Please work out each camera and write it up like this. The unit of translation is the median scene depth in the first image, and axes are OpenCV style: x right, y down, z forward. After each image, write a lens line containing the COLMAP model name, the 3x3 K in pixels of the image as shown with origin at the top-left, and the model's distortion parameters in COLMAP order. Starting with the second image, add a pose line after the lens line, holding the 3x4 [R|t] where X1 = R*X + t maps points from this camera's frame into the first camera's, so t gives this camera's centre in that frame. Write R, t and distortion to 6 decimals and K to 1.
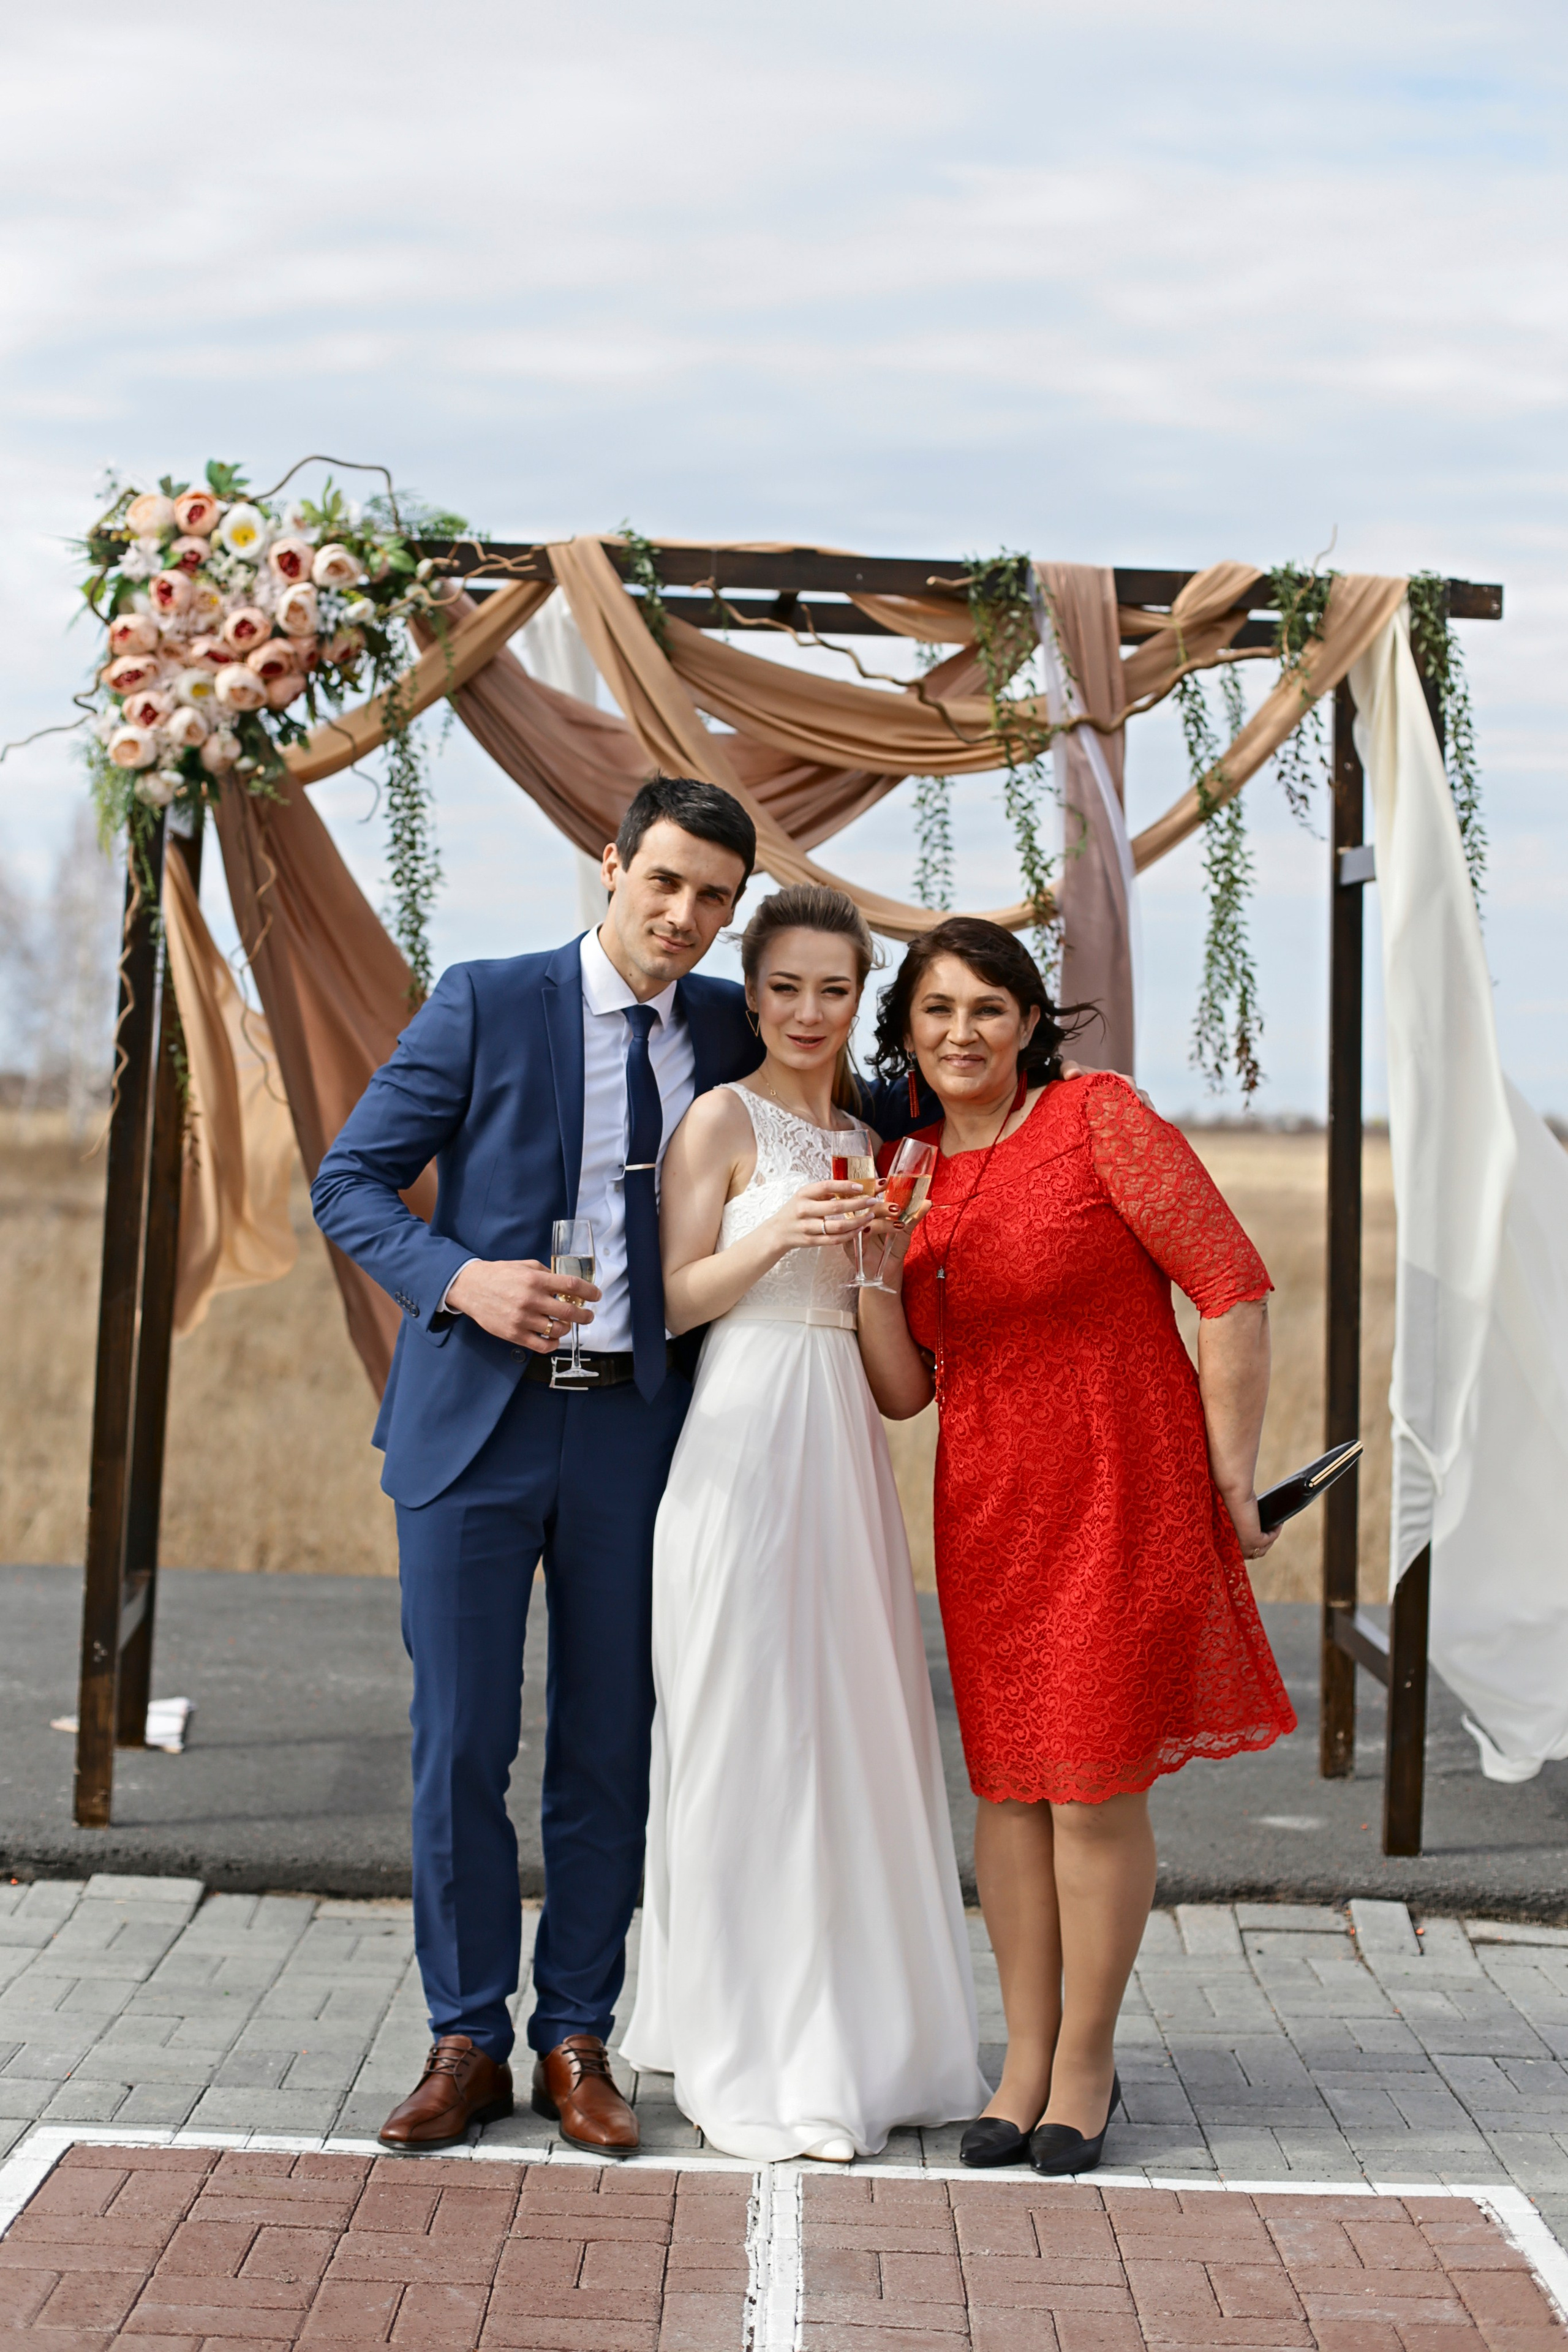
lens RADIAL K [[3471.5, 0, 783.6], [0, 3471.5, 1206.0], [0, 0, 1]] dist [-0.138981, 0.131679]
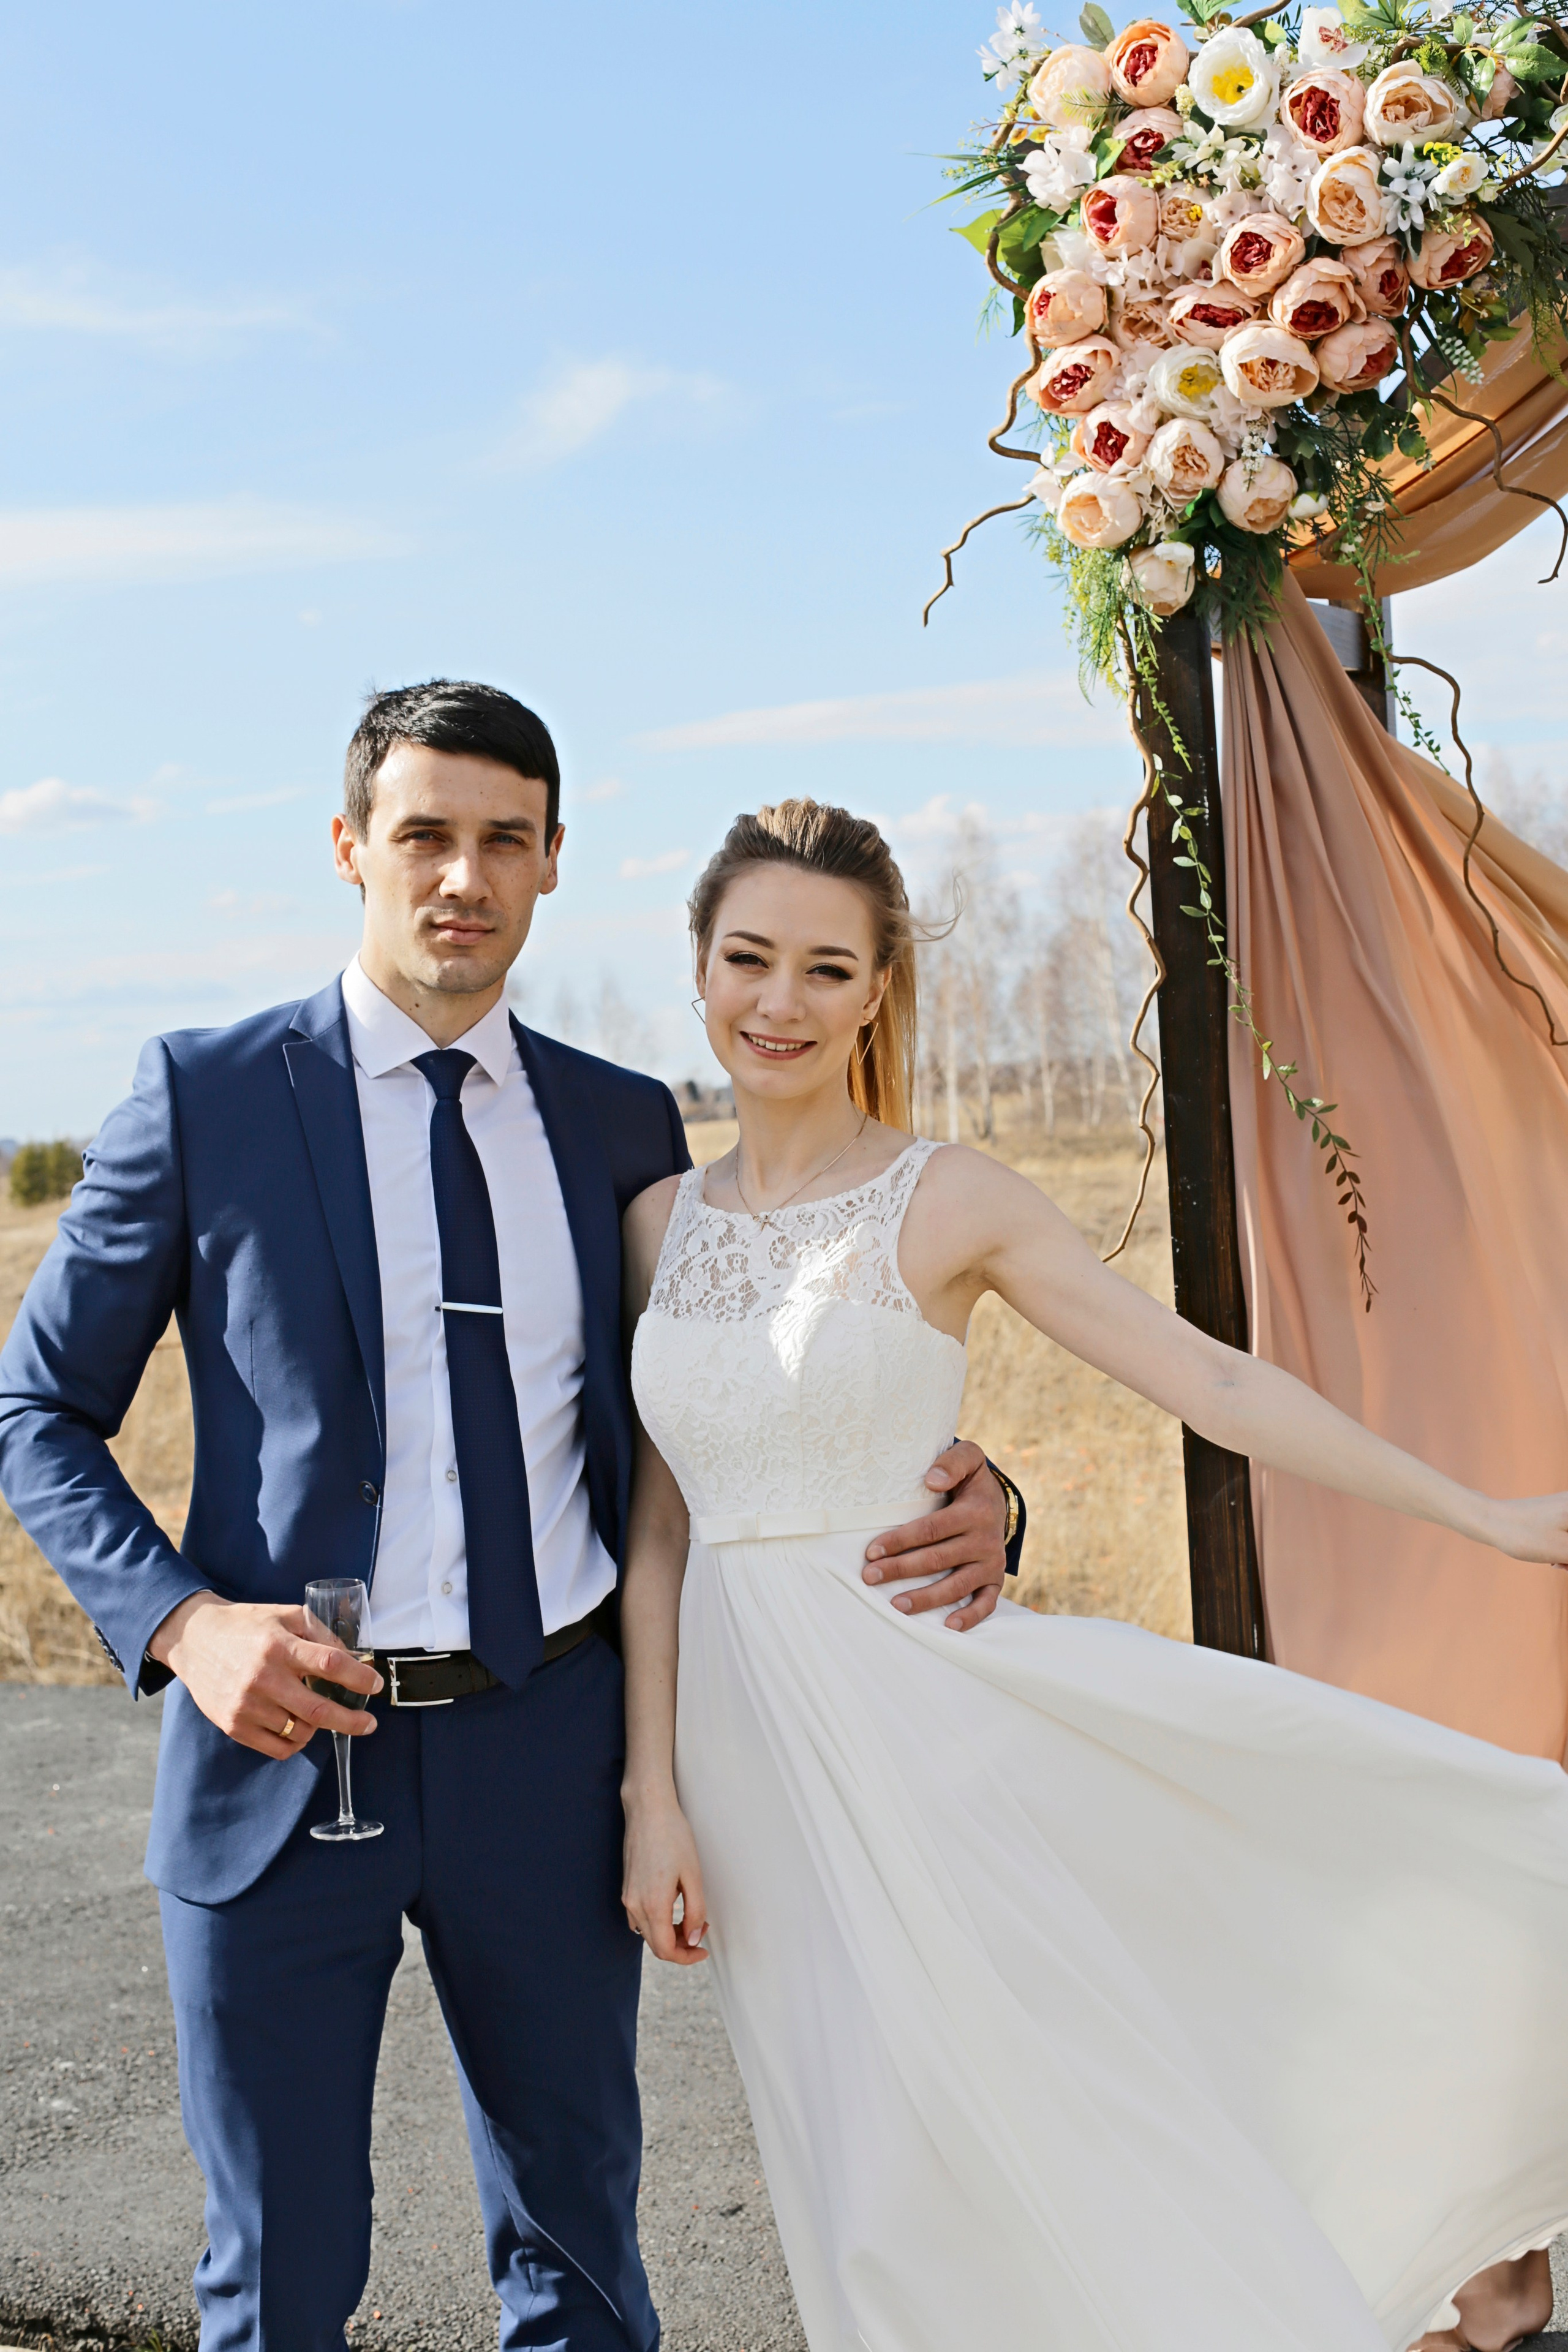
lens RADIAL K [[3484.4, 0, 771.8], [0, 3484.4, 1171.9], [0, 0, 1]] dist [-0.133586, 0.110314]
pose [[0.851950, -0.090840, -0.515683, 0.042175], [0.089410, 0.995611, -0.027668, -0.017275], [0.515933, -0.022535, 0.856333, 0.496723]]
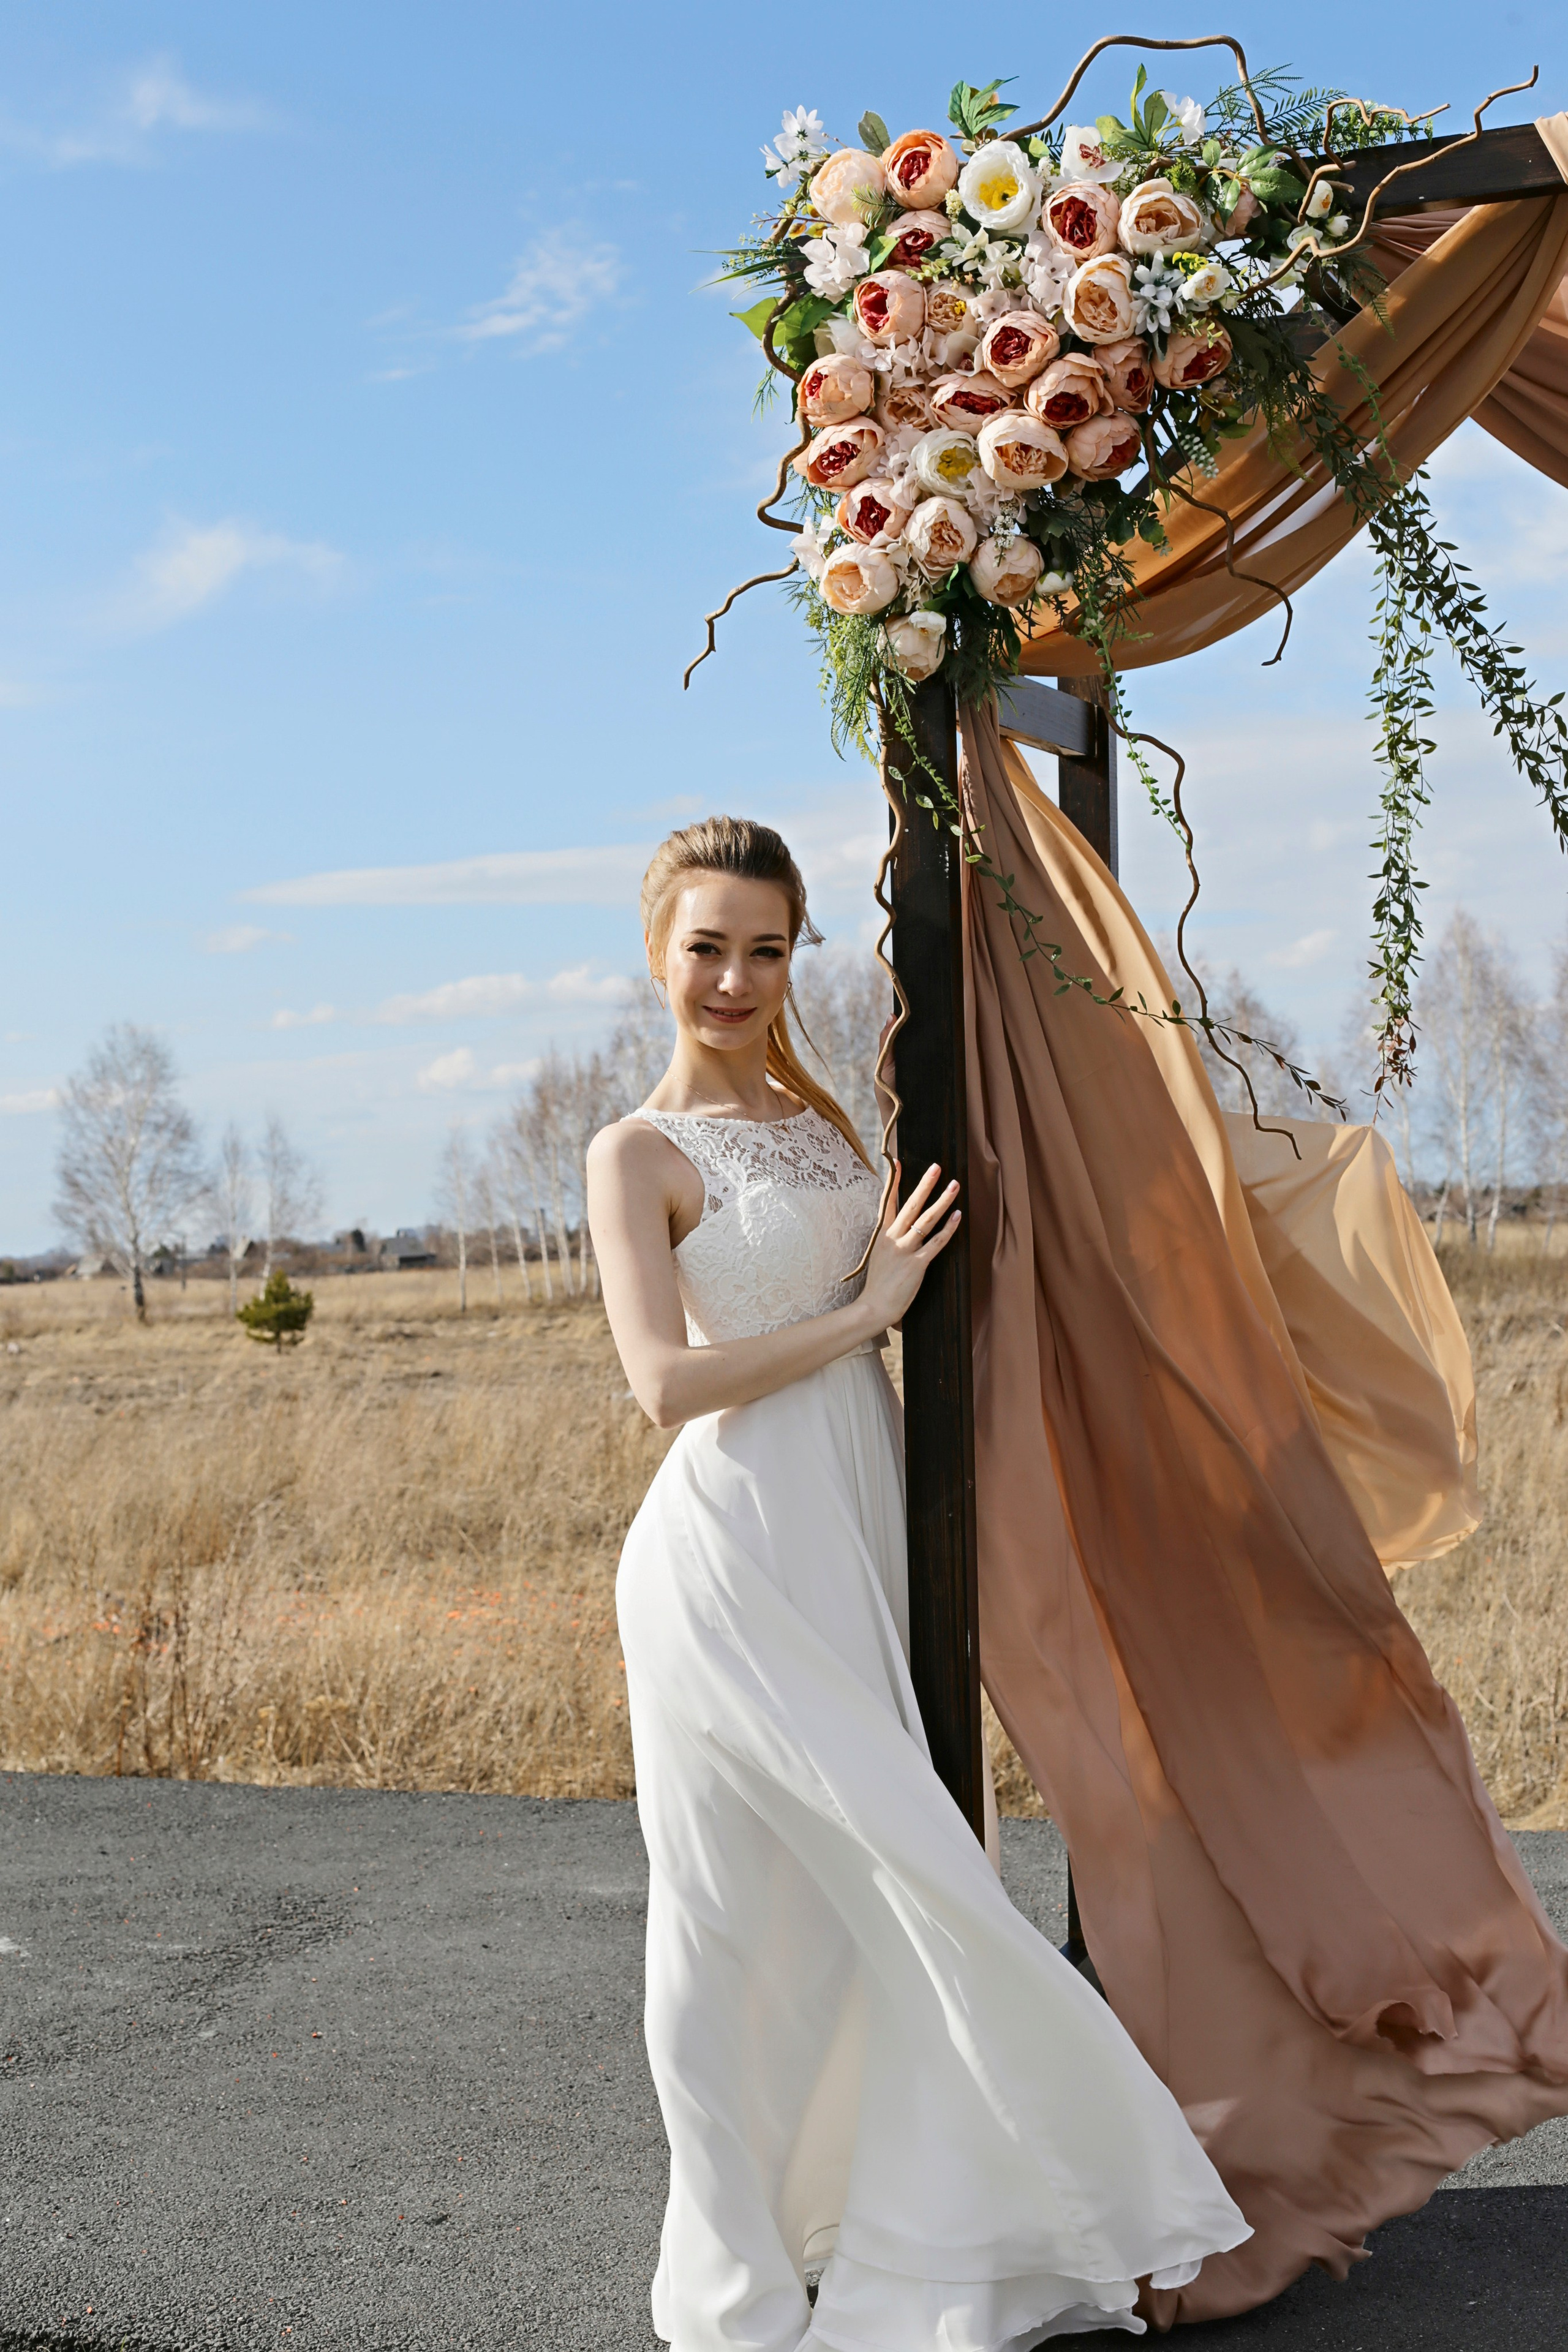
lens RADIAL K [[3484.4, 0, 771.8], [0, 3484.4, 1171.9], [0, 0, 1]] dist [-0.133586, 0.110314]
pose [[0.901048, -0.082637, -0.425774, 0.042481], [0.058667, 0.995881, -0.069133, 0.008237], [0.429733, 0.037313, 0.902185, 0.460589]]
